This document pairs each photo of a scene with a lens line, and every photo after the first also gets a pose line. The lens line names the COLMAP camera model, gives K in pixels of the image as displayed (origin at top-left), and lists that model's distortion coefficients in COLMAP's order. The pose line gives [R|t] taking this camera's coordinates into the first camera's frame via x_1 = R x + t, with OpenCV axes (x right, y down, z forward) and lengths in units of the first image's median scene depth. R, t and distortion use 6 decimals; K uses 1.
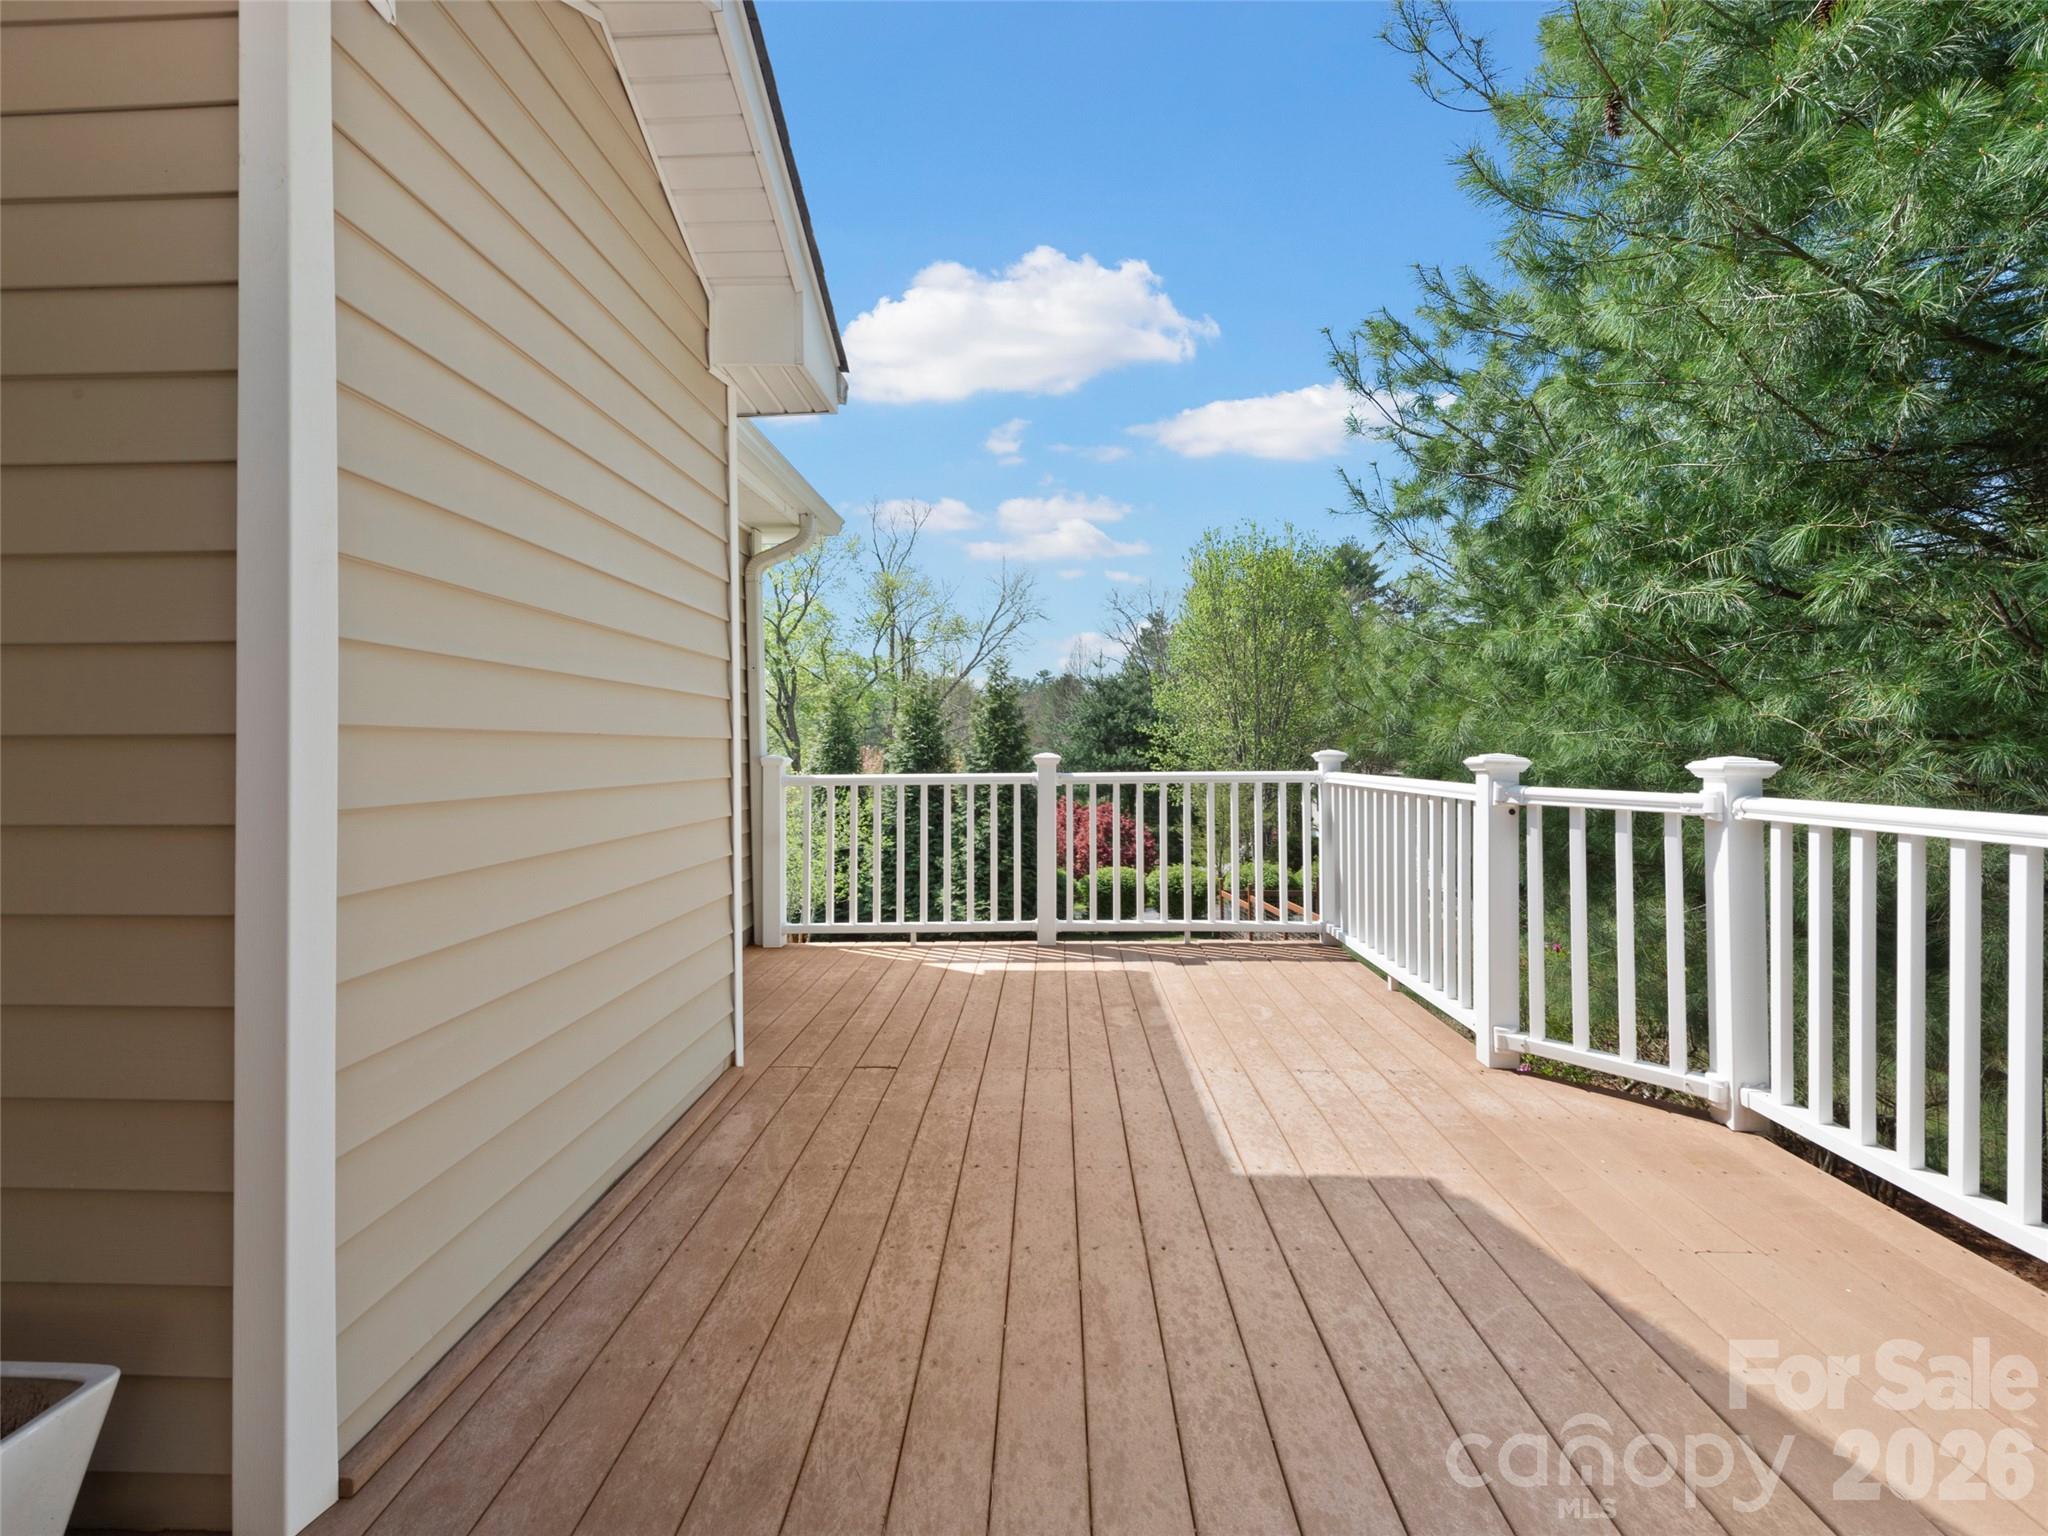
lens RADIAL K [[897.8, 0, 1024.0], [0, 897.8, 768.0], [0, 0, 1]] dist [-0.000291, -0.000047]
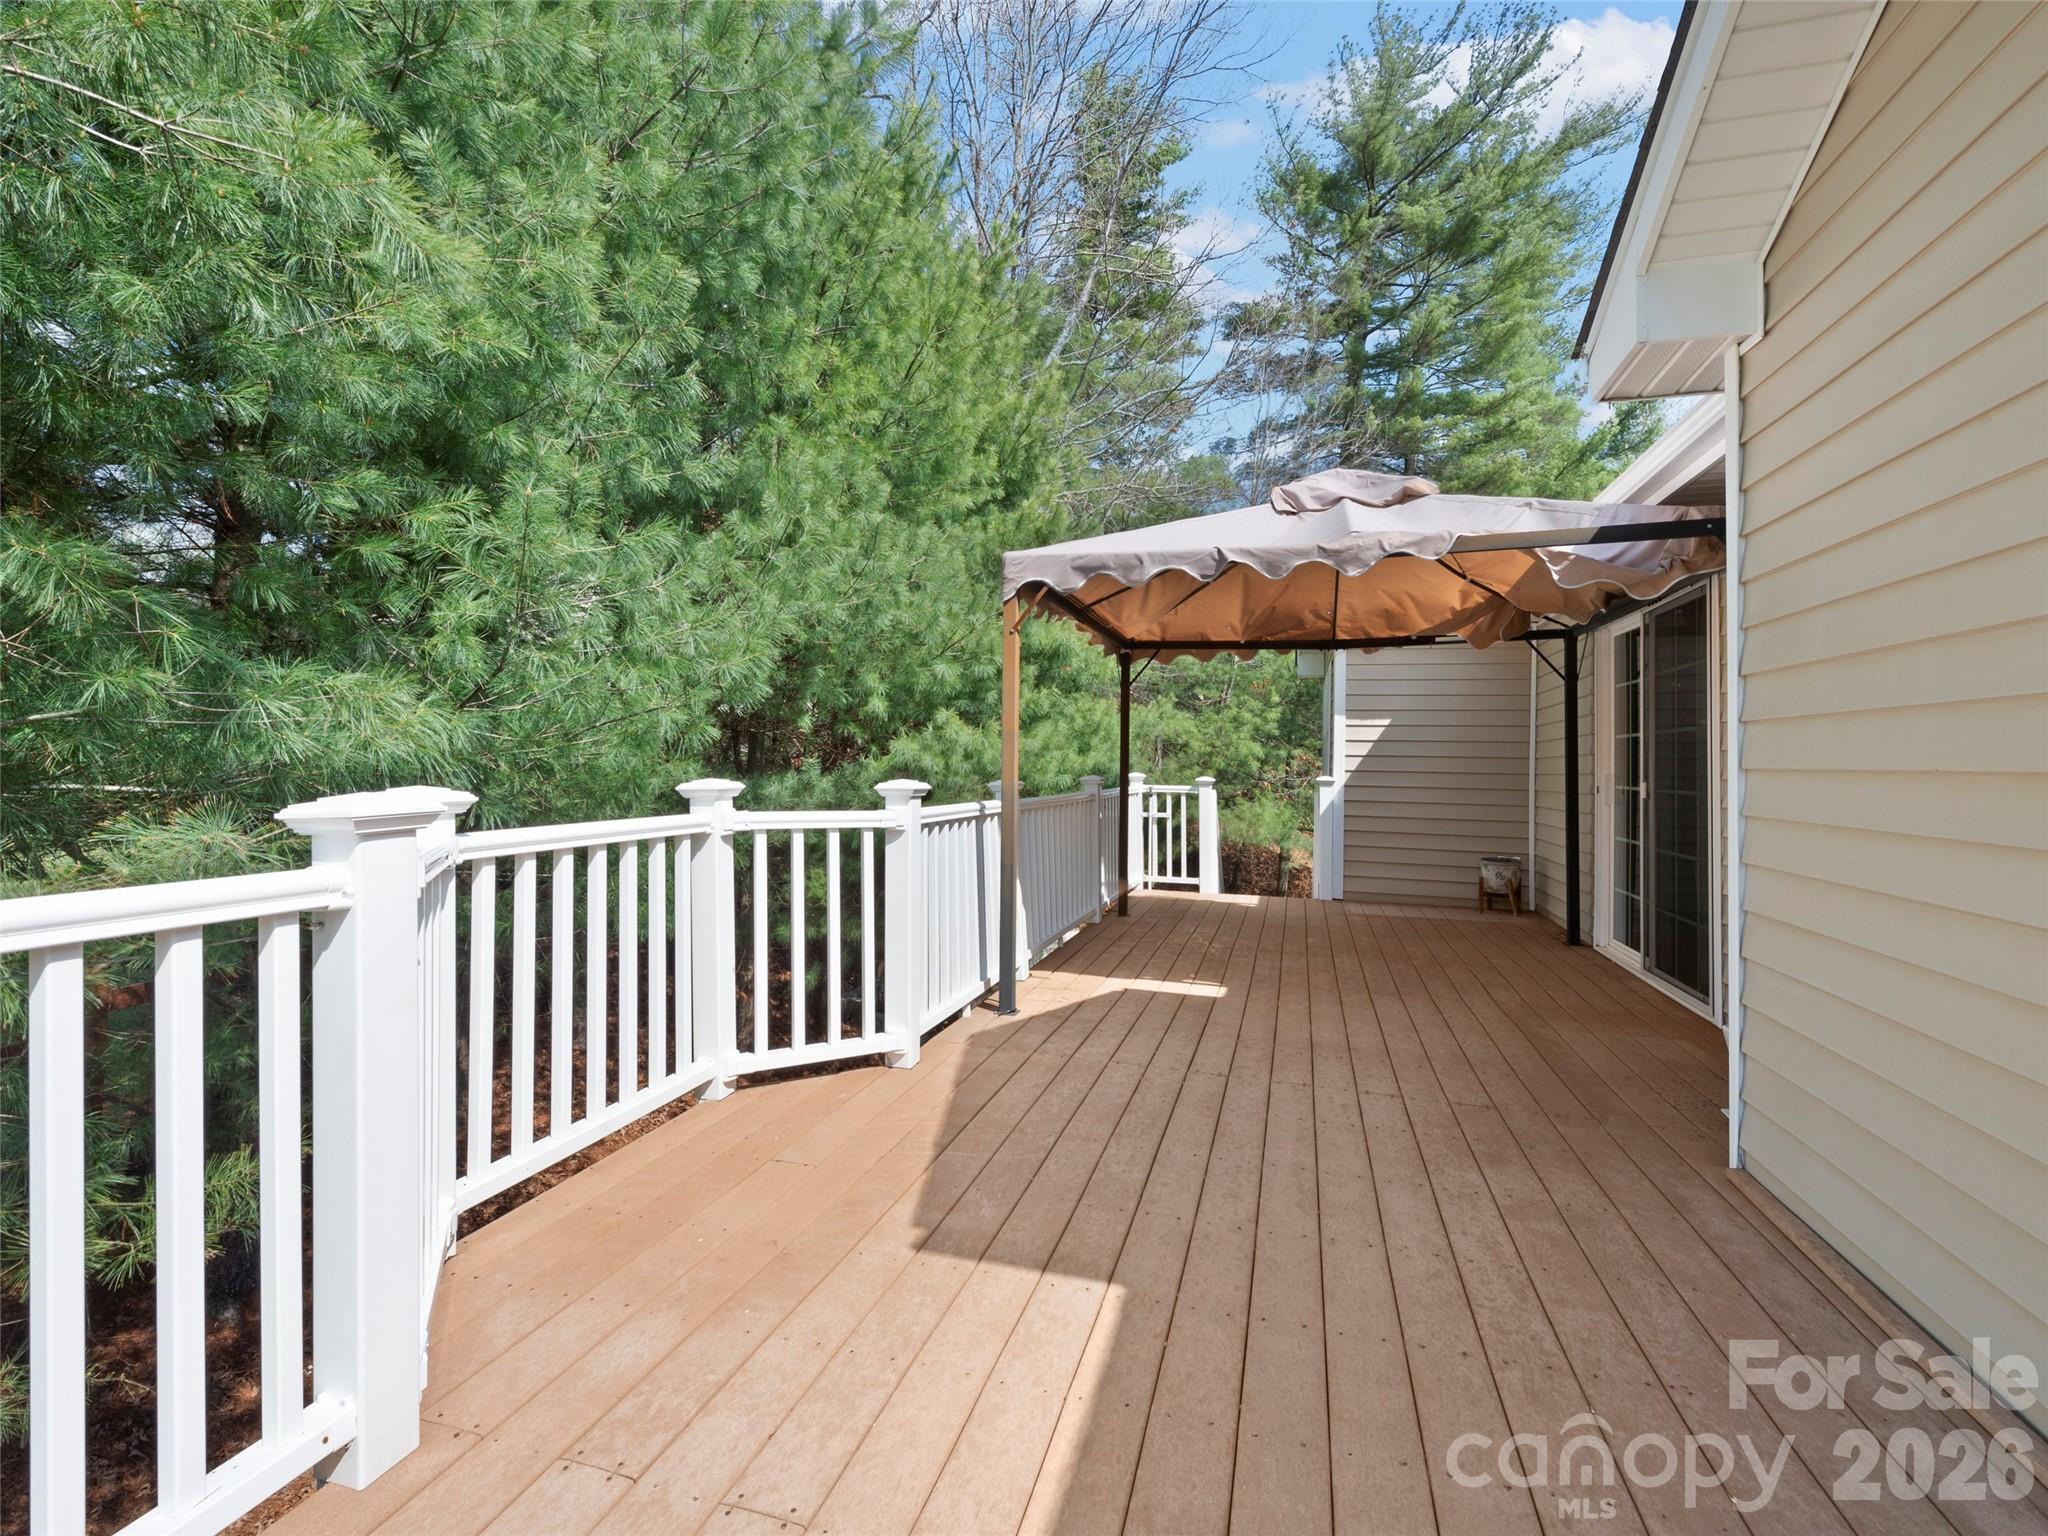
lens RADIAL K [[899.6, 0, 1024.0], [0, 899.6, 768.0], [0, 0, 1]] dist [0.002352, 0.000073]
pose [[-0.965505, -0.007597, 0.260274, 0.123144], [-0.000937, 0.999669, 0.025702, -0.062213], [-0.260383, 0.024572, -0.965193, 2.059774]]
